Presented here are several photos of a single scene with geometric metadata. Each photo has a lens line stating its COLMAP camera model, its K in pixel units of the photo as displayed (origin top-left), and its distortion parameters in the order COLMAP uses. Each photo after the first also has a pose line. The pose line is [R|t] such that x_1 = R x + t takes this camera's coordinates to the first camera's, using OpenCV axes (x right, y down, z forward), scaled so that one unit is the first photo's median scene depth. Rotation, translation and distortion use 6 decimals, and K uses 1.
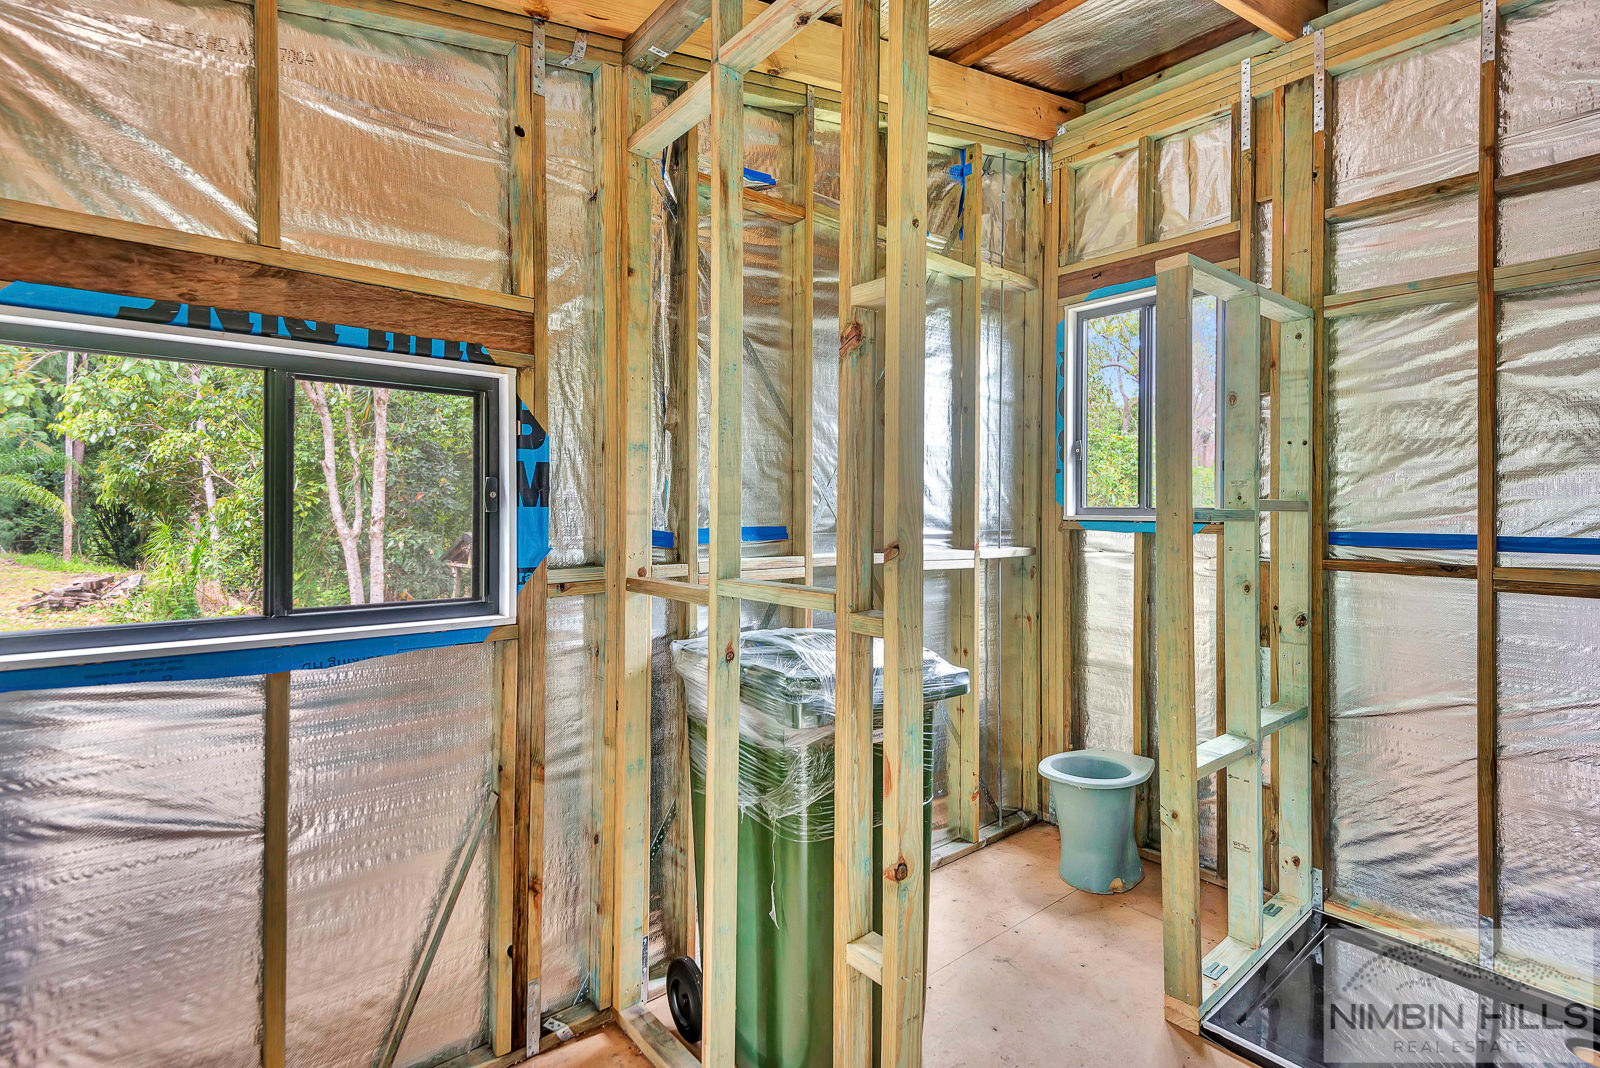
lens RADIAL K [[735.0, 0, 814.3], [0, 735.0, 505.1], [0, 0, 1]] dist [0.039231, -0.018824]
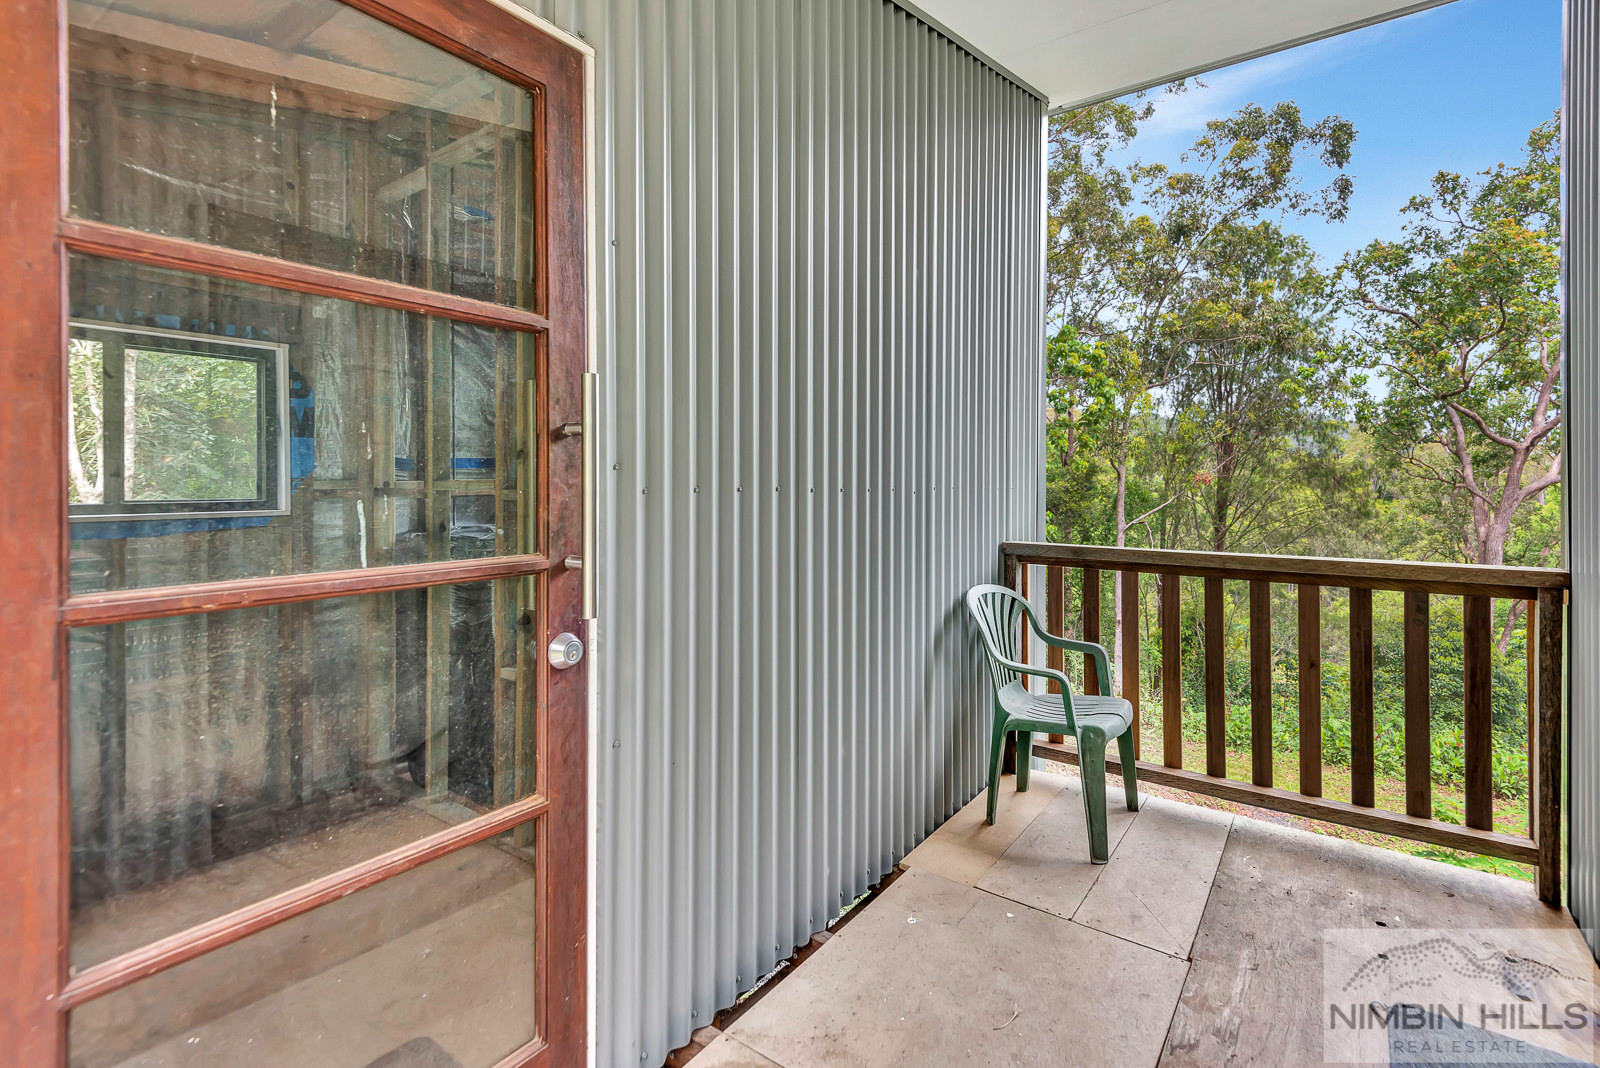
lens RADIAL K [[735.0, 0, 814.3], [0, 735.0, 505.1], [0, 0, 1]] dist [0.039231, -0.018824]
pose [[0.972080, 0.000658, 0.234648, 0.259795], [-0.006656, 0.999671, 0.024767, 0.090793], [-0.234555, -0.025637, 0.971765, -0.681334]]
